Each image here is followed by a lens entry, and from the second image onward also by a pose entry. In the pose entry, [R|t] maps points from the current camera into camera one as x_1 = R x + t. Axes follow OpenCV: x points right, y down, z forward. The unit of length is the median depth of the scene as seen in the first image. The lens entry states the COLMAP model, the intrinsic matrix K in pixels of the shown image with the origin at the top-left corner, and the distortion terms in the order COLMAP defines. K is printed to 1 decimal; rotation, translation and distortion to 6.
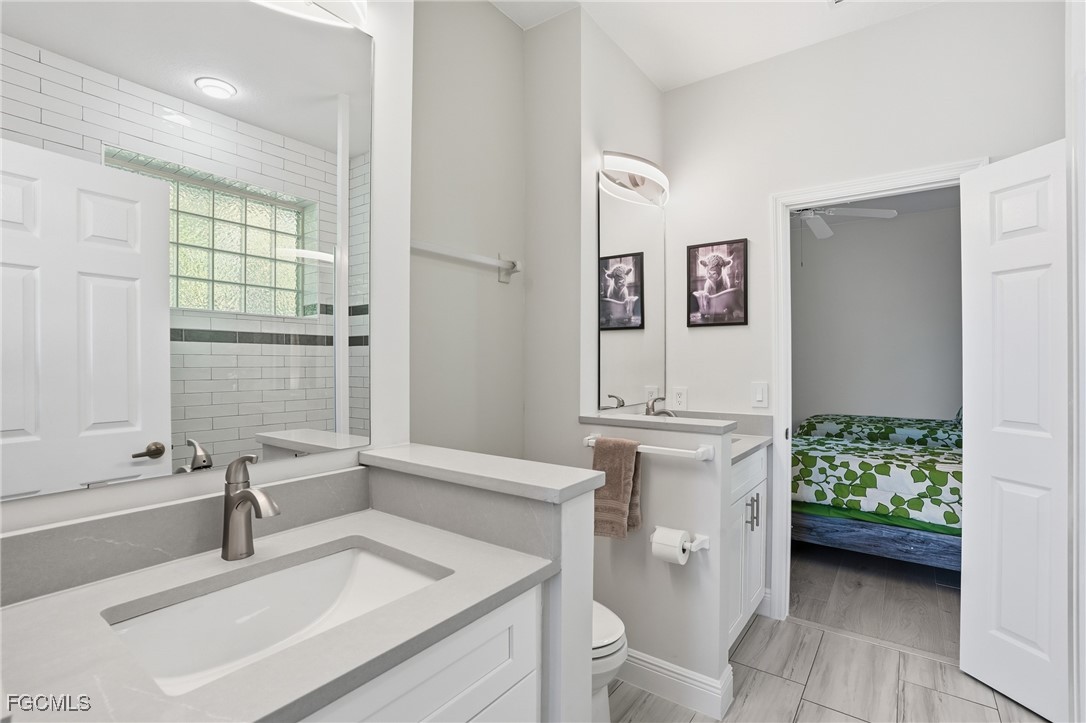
lens RADIAL K [[504.8, 0, 545.6], [0, 504.8, 357.6], [0, 0, 1]] dist [-0.069917, 0.024512]
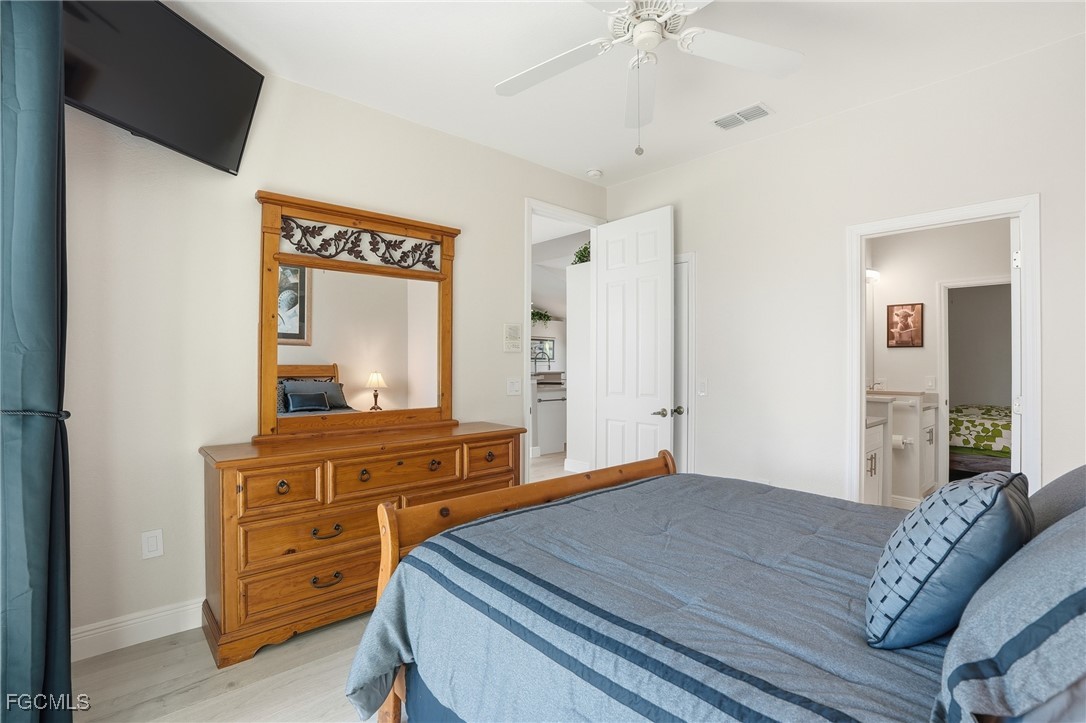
lens RADIAL K [[504.8, 0, 545.6], [0, 504.8, 357.6], [0, 0, 1]] dist [-0.069917, 0.024512]
pose [[0.978302, 0.000666, -0.207184, -0.608541], [-0.002595, 0.999956, -0.009039, -0.002953], [0.207169, 0.009381, 0.978260, -1.107816]]
